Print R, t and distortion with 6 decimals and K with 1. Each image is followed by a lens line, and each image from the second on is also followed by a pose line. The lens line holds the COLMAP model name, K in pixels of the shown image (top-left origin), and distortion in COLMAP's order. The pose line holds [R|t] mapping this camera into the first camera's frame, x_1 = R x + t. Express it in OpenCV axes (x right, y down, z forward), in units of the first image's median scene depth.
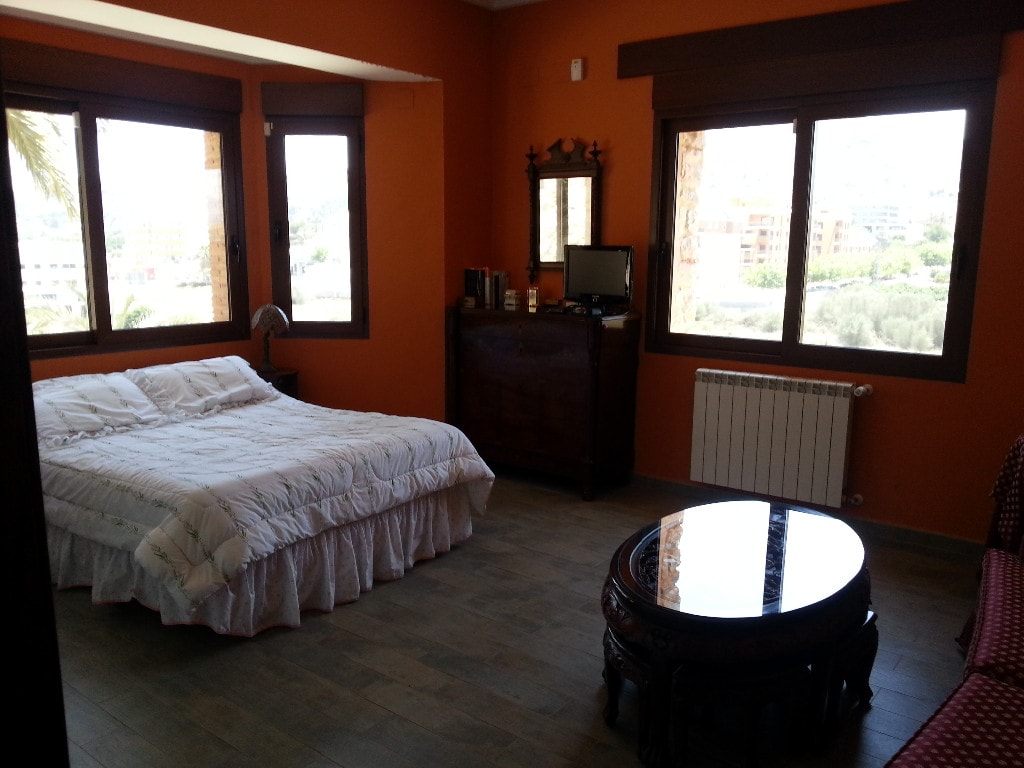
lens RADIAL K [[849.8, 0, 511.4], [0, 849.8, 404.4], [0, 0, 1]] dist [-0.001169, 0.001099]
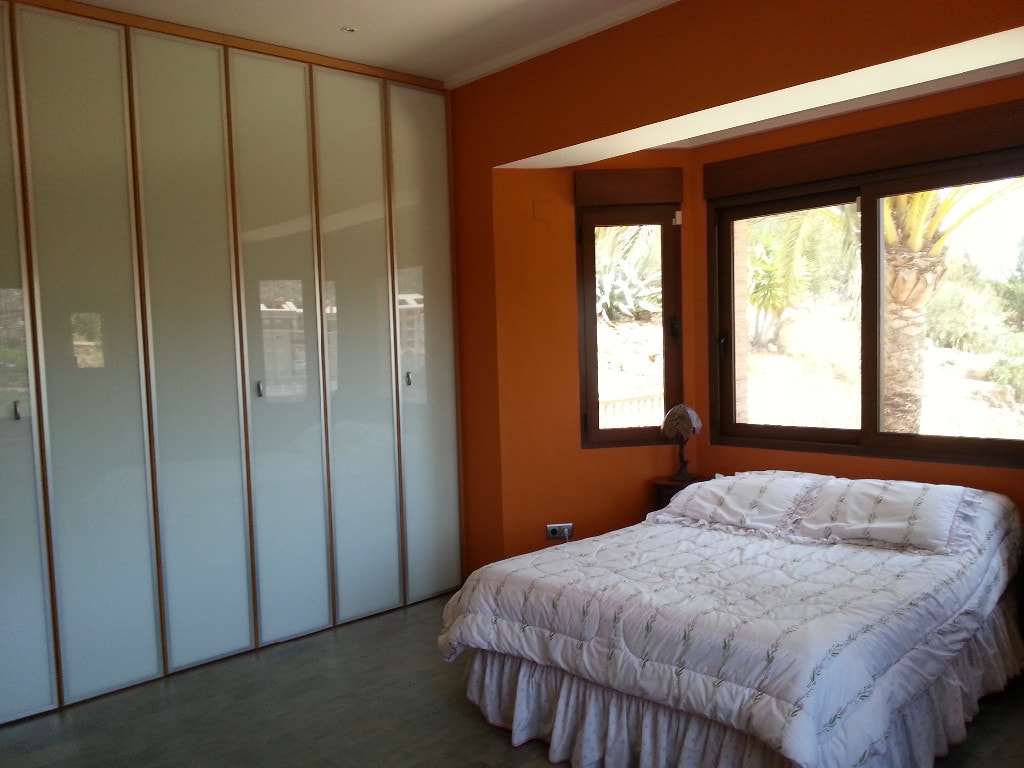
lens RADIAL K [[849.8, 0, 511.4], [0, 849.8, 404.4], [0, 0, 1]] dist [-0.001169, 0.001099]
pose [[-0.169513, 0.073470, -0.982786, 0.603895], [-0.147155, 0.984151, 0.098954, -0.191313], [0.974480, 0.161396, -0.156015, 0.995917]]
